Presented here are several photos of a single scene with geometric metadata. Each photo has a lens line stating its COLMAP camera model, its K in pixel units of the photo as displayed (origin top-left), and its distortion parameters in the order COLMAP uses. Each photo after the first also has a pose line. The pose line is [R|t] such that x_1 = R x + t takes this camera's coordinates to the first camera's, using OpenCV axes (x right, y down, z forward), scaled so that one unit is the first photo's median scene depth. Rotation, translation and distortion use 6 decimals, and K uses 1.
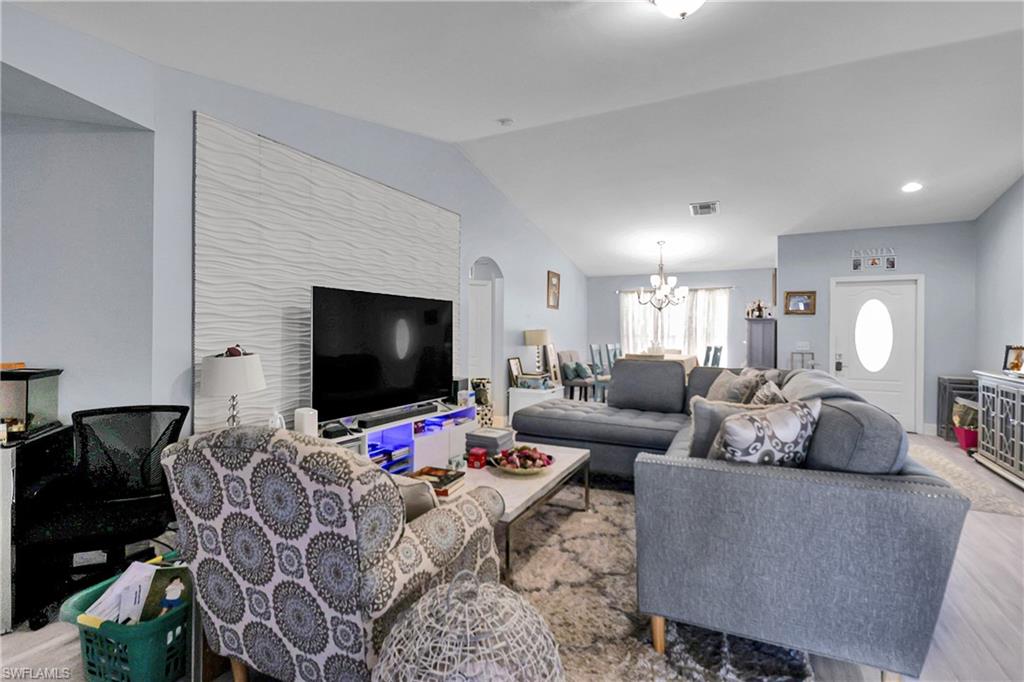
lens RADIAL K [[467.4, 0, 511.0], [0, 467.4, 332.5], [0, 0, 1]] dist [-0.002670, 0.000153]
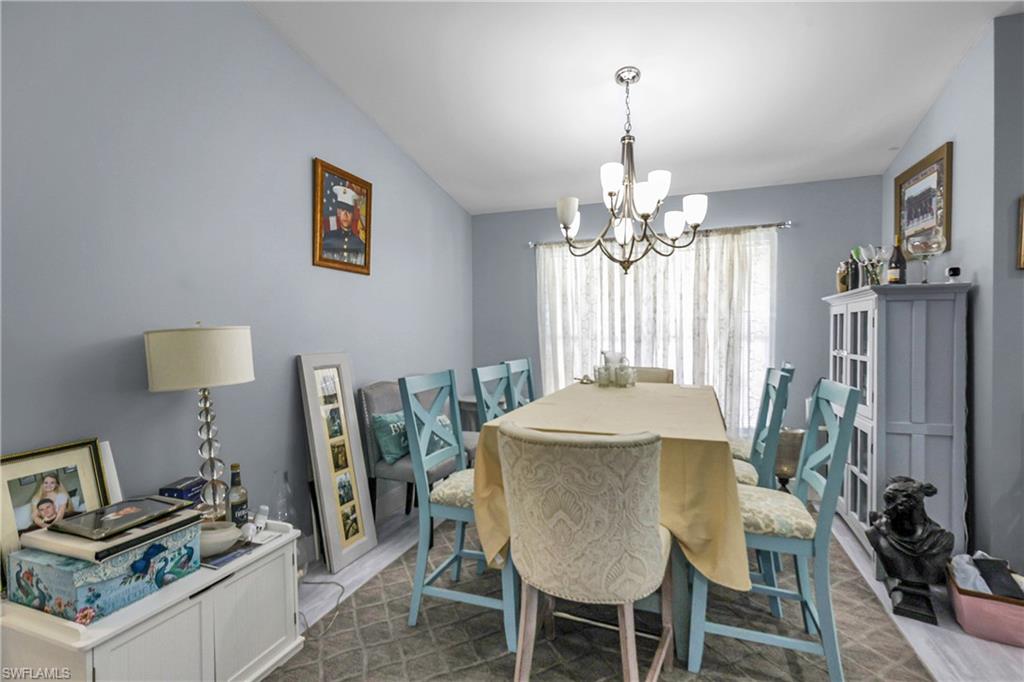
lens RADIAL K [[479.4, 0, 512.1], [0, 479.4, 336.4], [0, 0, 1]] dist [-0.000685, -0.000080]
pose [[0.994747, -0.015308, 0.101212, 0.276361], [0.013760, 0.999778, 0.015976, -0.004716], [-0.101434, -0.014499, 0.994737, 0.915353]]
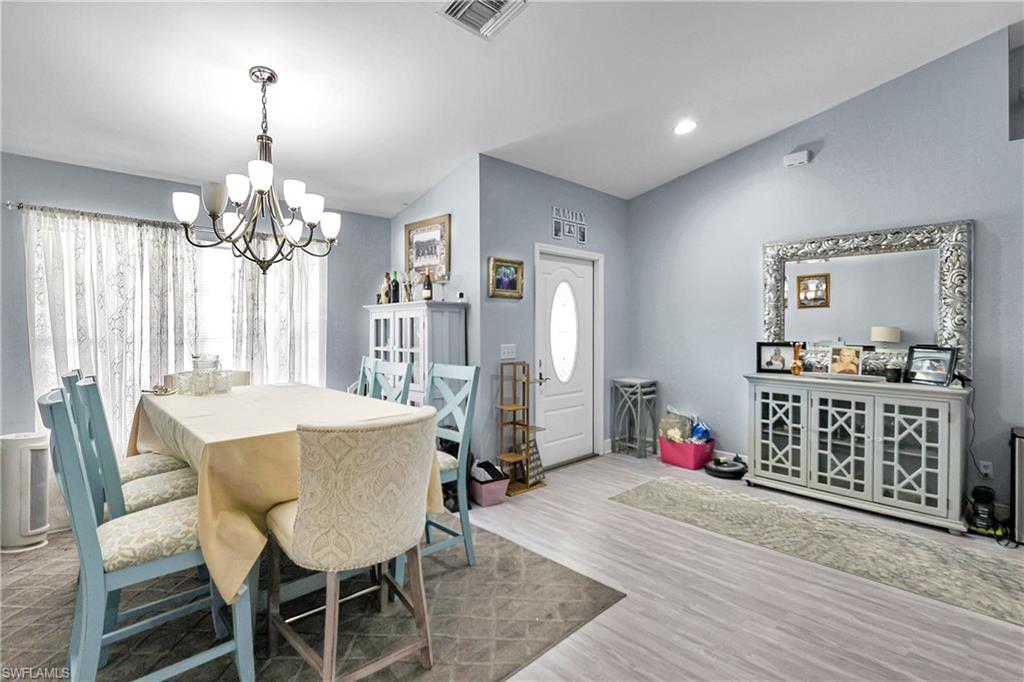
lens RADIAL K [[477.1, 0, 516.9], [0, 477.1, 328.6], [0, 0, 1]] dist [-0.005919, -0.000354]
pose [[0.334039, -0.009724, 0.942509, 0.069642], [0.006211, 0.999948, 0.008115, -0.006158], [-0.942539, 0.003143, 0.334082, 0.992208]]
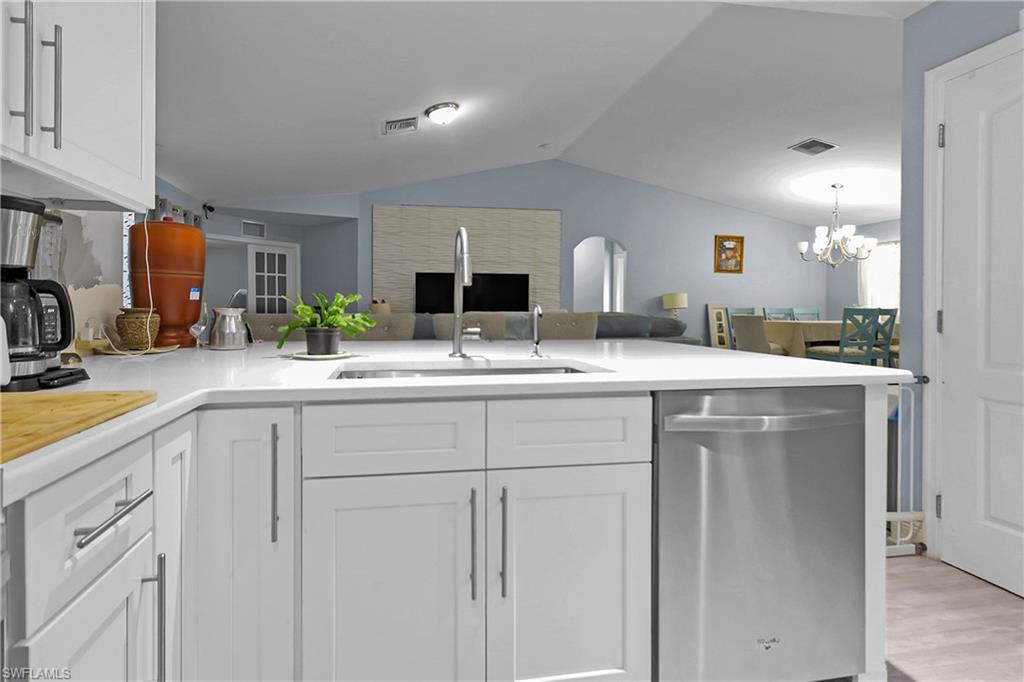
lens RADIAL K [[473.1, 0, 468.5], [0, 473.1, 310.0], [0, 0, 1]] dist [0.000165, 0.000359]
pose [[0.578984, -0.000080, -0.815339, 0.874075], [-0.002706, 0.999994, -0.002019, 0.044398], [0.815335, 0.003375, 0.578980, -0.021376]]
